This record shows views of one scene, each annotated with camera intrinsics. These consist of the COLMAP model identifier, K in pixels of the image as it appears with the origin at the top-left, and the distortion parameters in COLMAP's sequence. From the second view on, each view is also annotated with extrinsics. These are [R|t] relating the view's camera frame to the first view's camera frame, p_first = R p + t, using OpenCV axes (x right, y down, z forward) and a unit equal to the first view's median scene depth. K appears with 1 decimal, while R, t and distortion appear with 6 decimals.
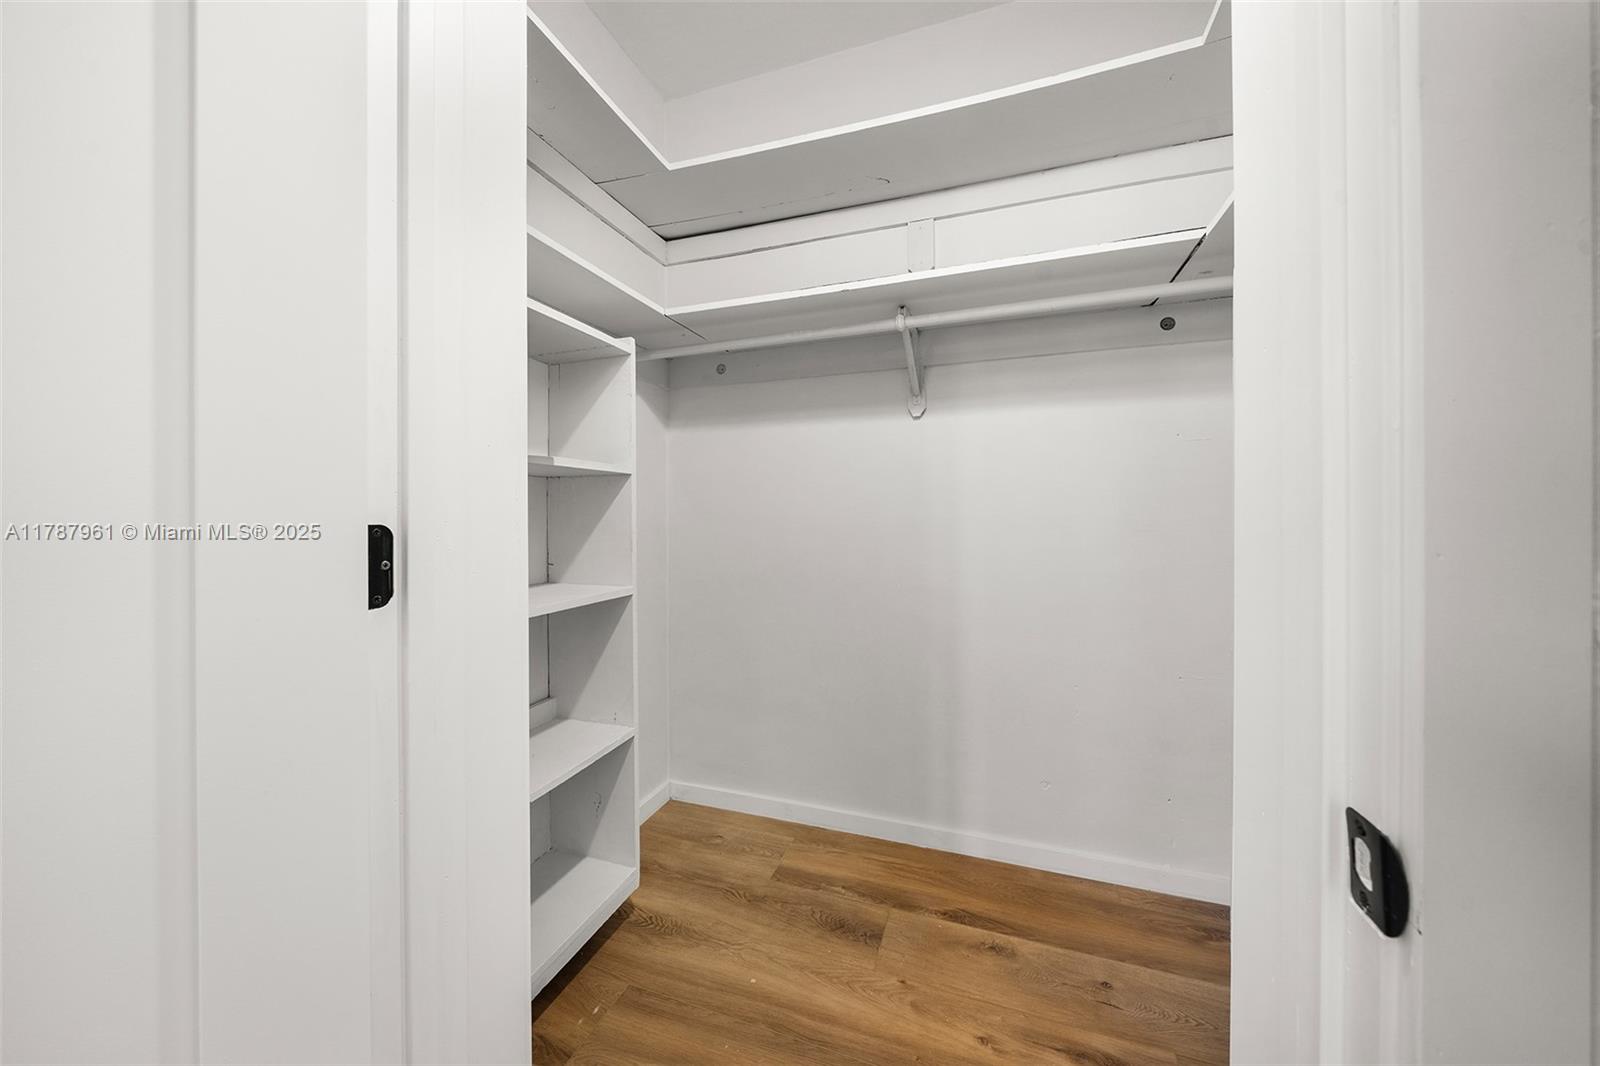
lens RADIAL K [[553.7, 0, 795.7], [0, 553.7, 514.5], [0, 0, 1]] dist [-0.003613, -0.000316]
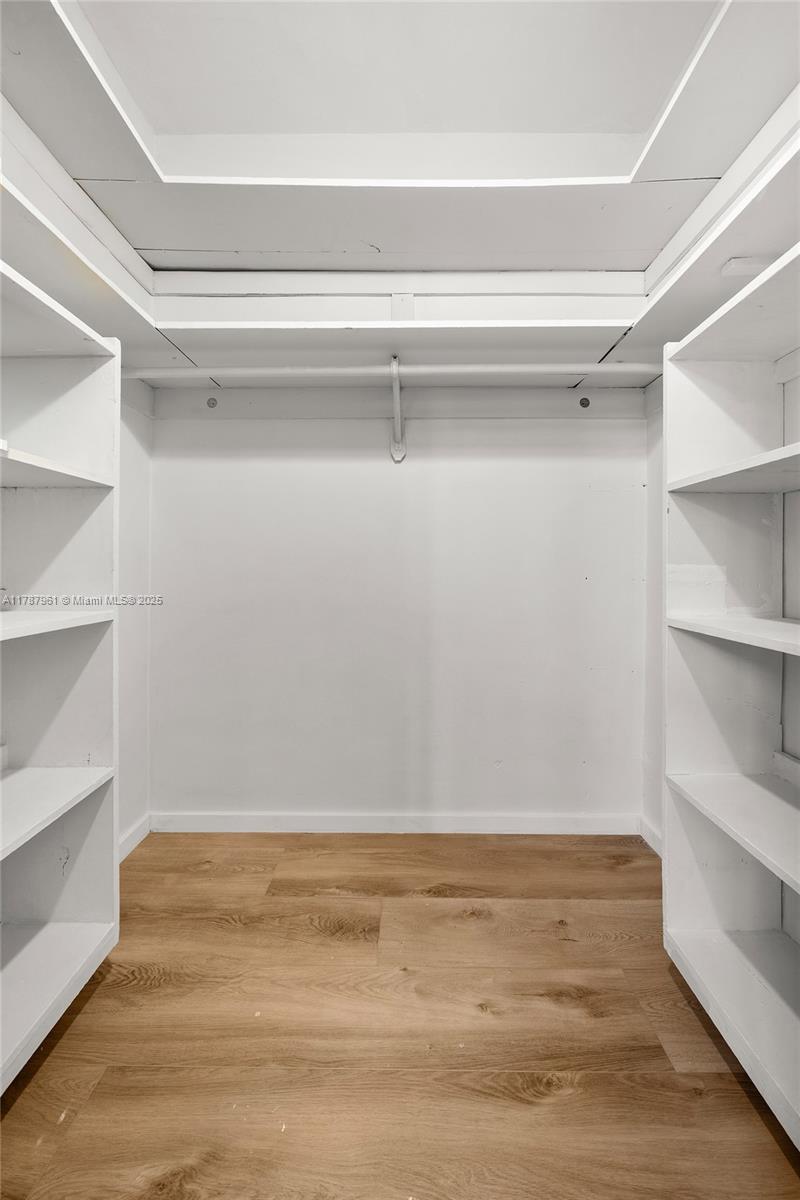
lens RADIAL K [[430.5, 0, 405.8], [0, 430.5, 561.1], [0, 0, 1]] dist [-0.006495, 0.000156]
pose [[0.945006, 0.009063, 0.326927, -0.072035], [-0.005837, 0.999924, -0.010849, 0.052608], [-0.327001, 0.008344, 0.944987, 0.176799]]
